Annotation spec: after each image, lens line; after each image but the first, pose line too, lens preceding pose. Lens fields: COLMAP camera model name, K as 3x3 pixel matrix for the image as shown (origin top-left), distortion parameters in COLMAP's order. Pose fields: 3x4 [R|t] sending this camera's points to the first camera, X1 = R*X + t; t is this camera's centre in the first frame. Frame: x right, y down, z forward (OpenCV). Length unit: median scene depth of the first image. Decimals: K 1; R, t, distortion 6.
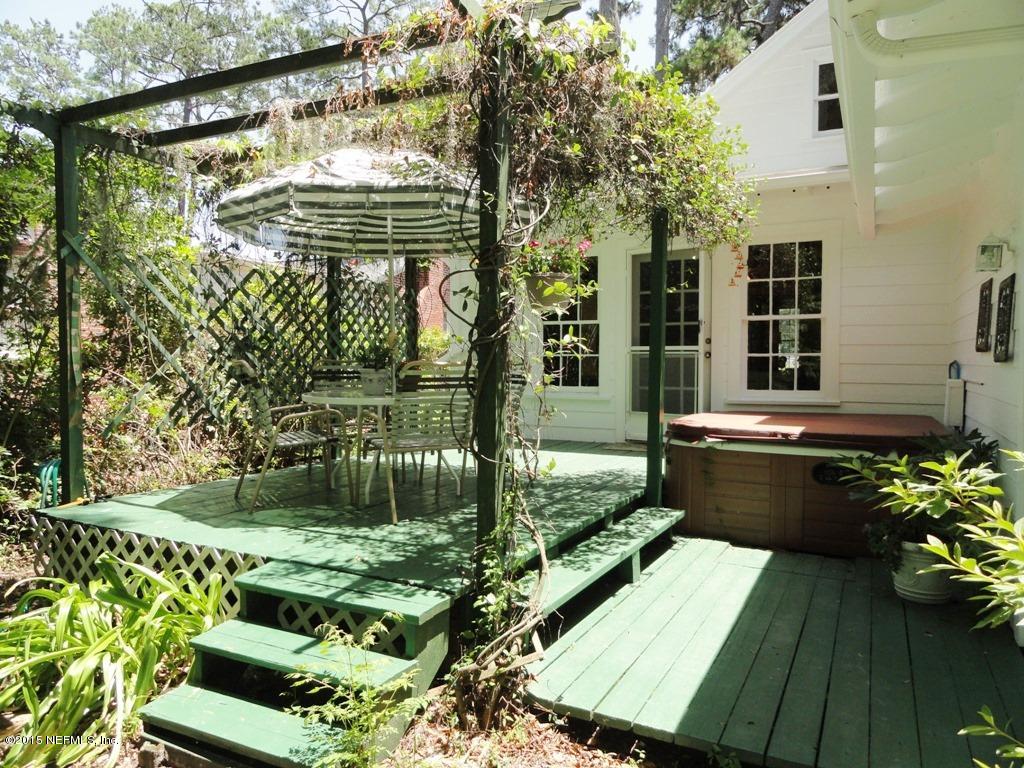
lens RADIAL K [[705.5, 0, 513.6], [0, 705.5, 380.8], [0, 0, 1]] dist [-0.007422, 0.007756]
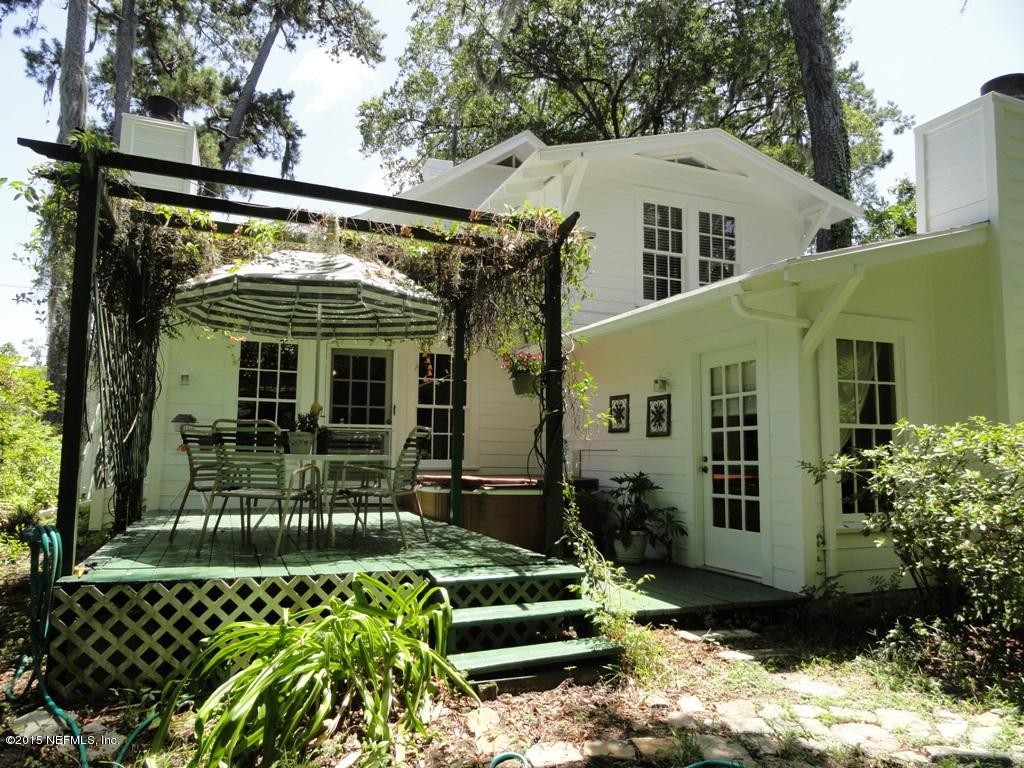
lens RADIAL K [[705.5, 0, 513.3], [0, 705.5, 384.3], [0, 0, 1]] dist [-0.007422, 0.007756]
pose [[0.640461, 0.083322, 0.763457, -0.860988], [0.009903, 0.993119, -0.116694, 0.042570], [-0.767927, 0.082299, 0.635229, 0.003411]]
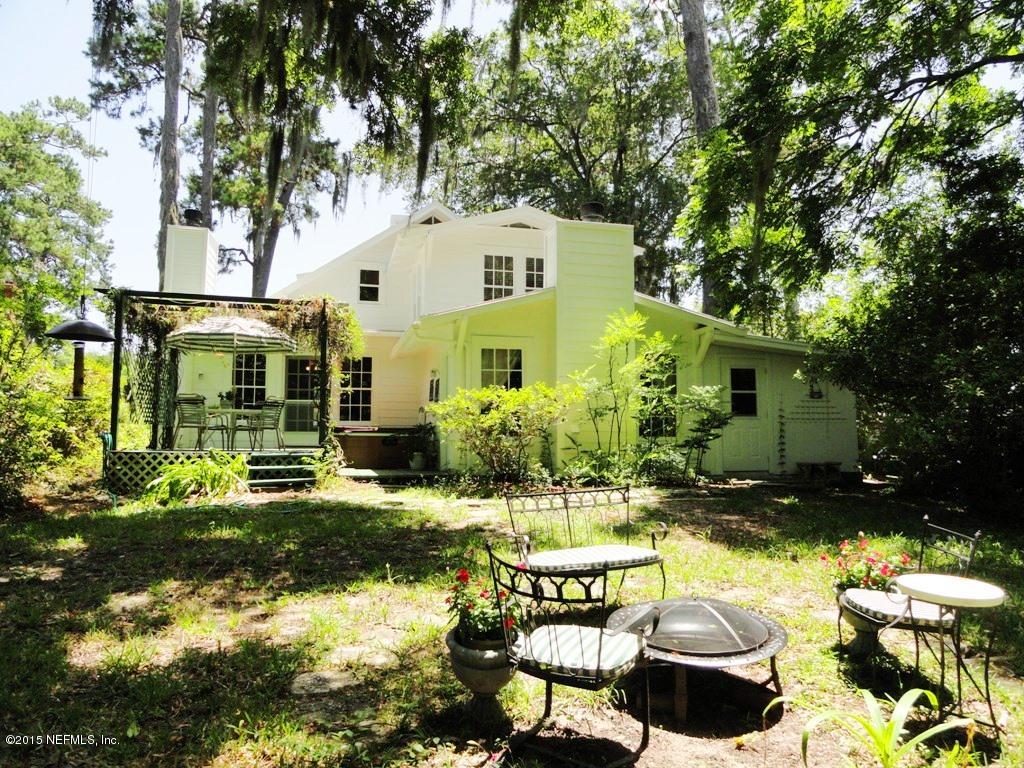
lens RADIAL K [[705.5, 0, 513.1], [0, 705.5, 386.7], [0, 0, 1]] dist [-0.007422, 0.007756]
pose [[0.748696, 0.053836, 0.660724, -1.072078], [0.014680, 0.995106, -0.097716, 0.187188], [-0.662751, 0.082859, 0.744241, -1.456642]]
